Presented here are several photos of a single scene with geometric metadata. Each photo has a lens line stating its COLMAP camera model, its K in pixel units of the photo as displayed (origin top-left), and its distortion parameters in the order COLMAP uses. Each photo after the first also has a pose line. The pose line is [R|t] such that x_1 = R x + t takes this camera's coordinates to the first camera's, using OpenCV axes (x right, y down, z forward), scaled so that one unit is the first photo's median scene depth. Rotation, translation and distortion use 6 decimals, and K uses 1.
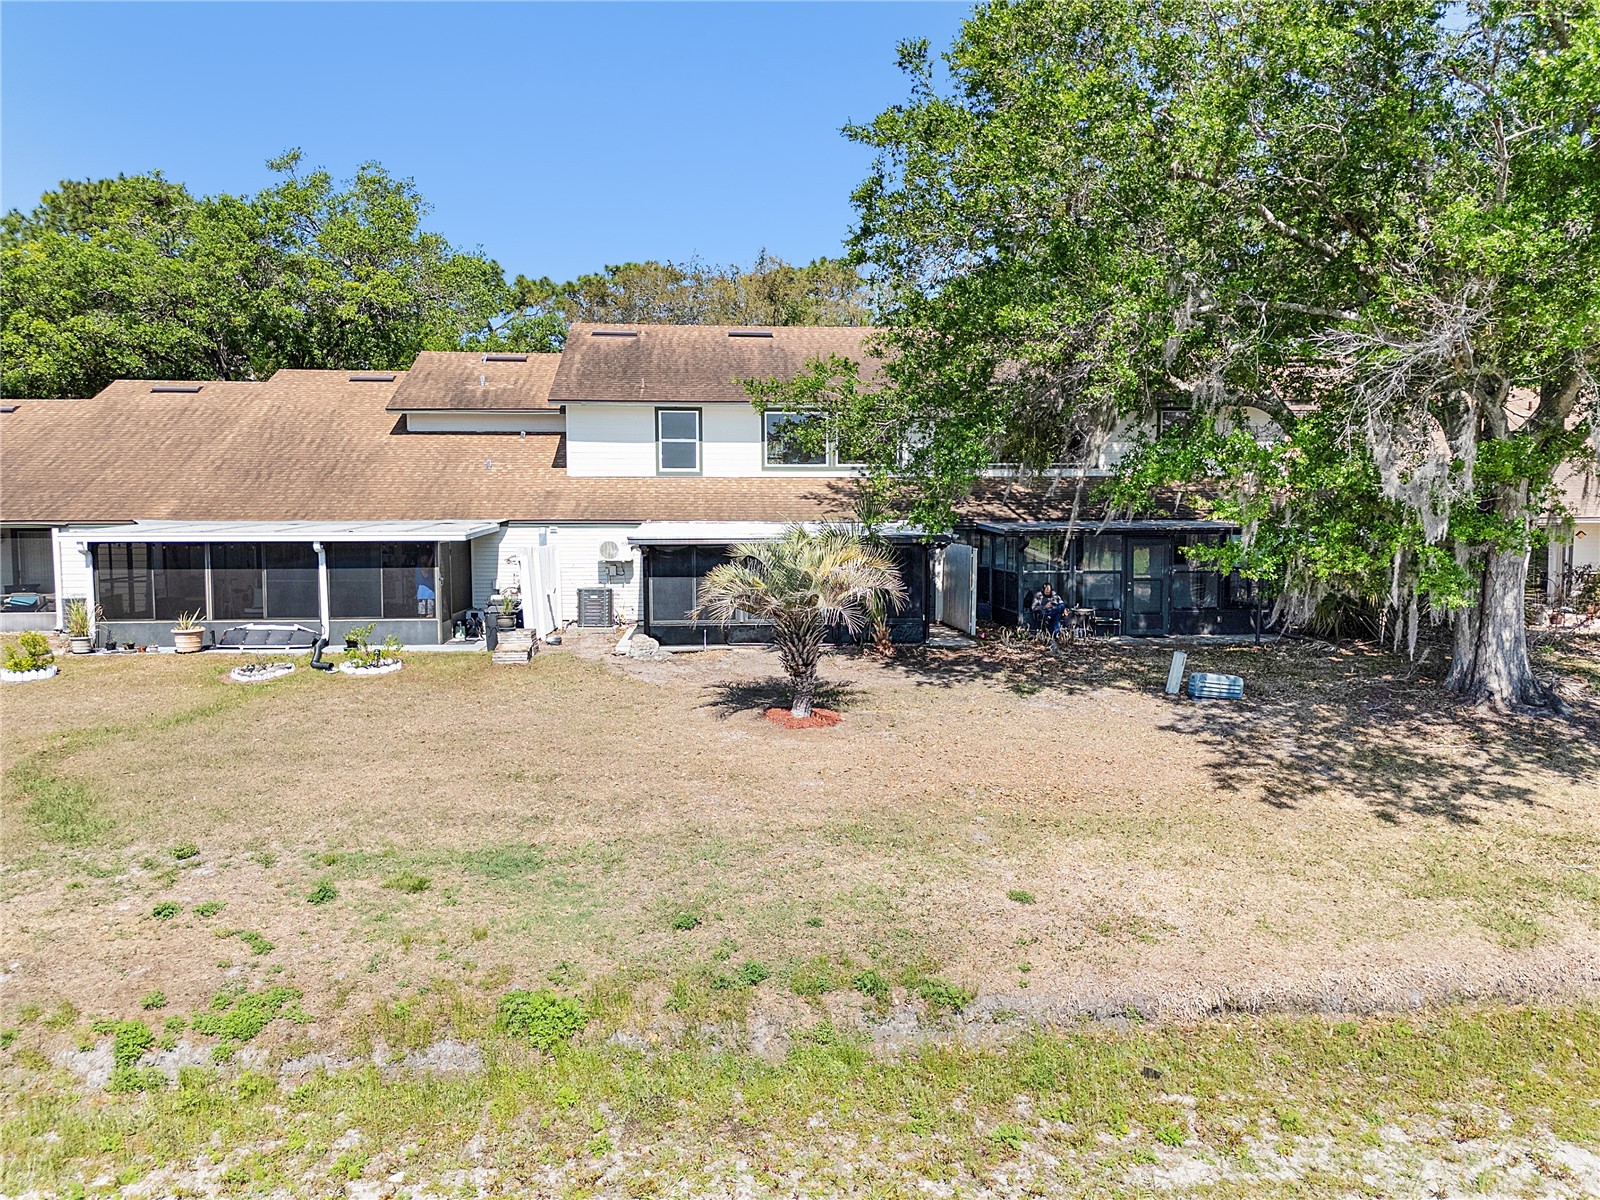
lens RADIAL K [[1113.8, 0, 796.8], [0, 1113.8, 598.7], [0, 0, 1]] dist [0.013676, 0.002642]
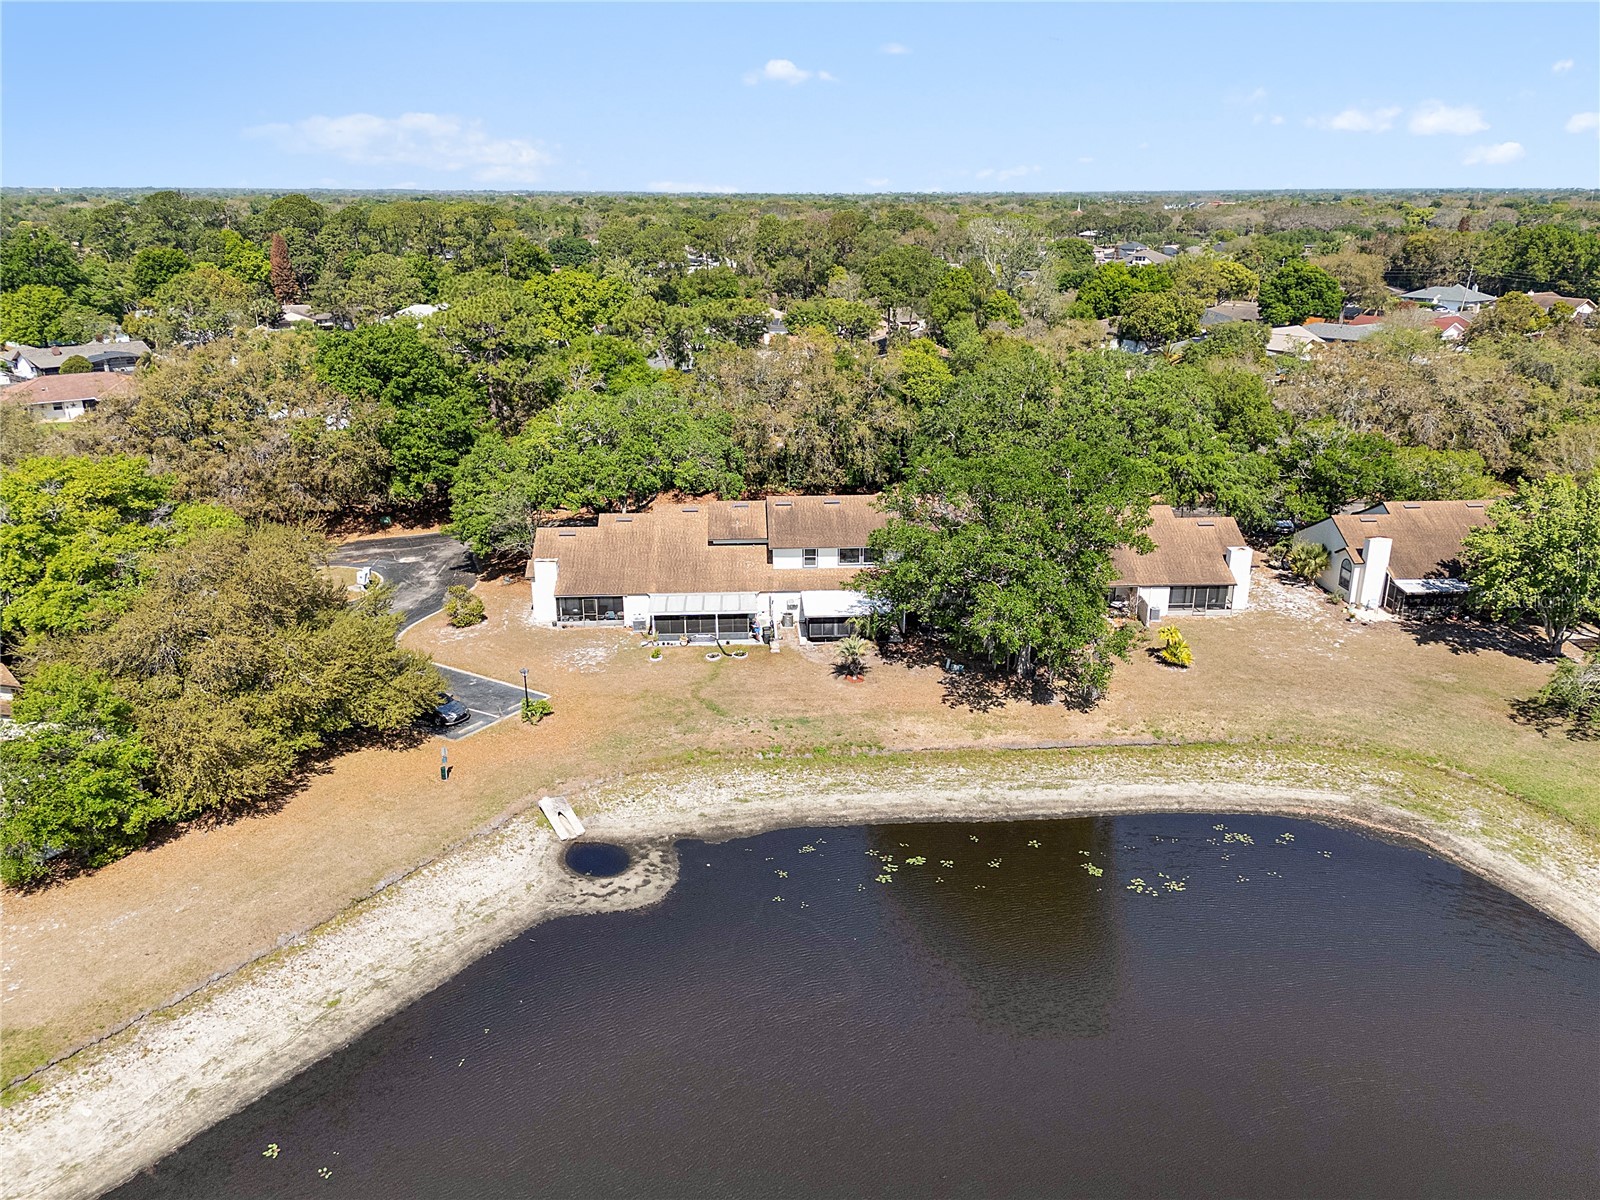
lens RADIAL K [[1113.8, 0, 800.7], [0, 1113.8, 600.9], [0, 0, 1]] dist [0.013676, 0.002642]
pose [[0.999956, 0.009047, -0.002579, -0.230805], [-0.007939, 0.958590, 0.284680, -1.643192], [0.005047, -0.284647, 0.958619, -3.549191]]
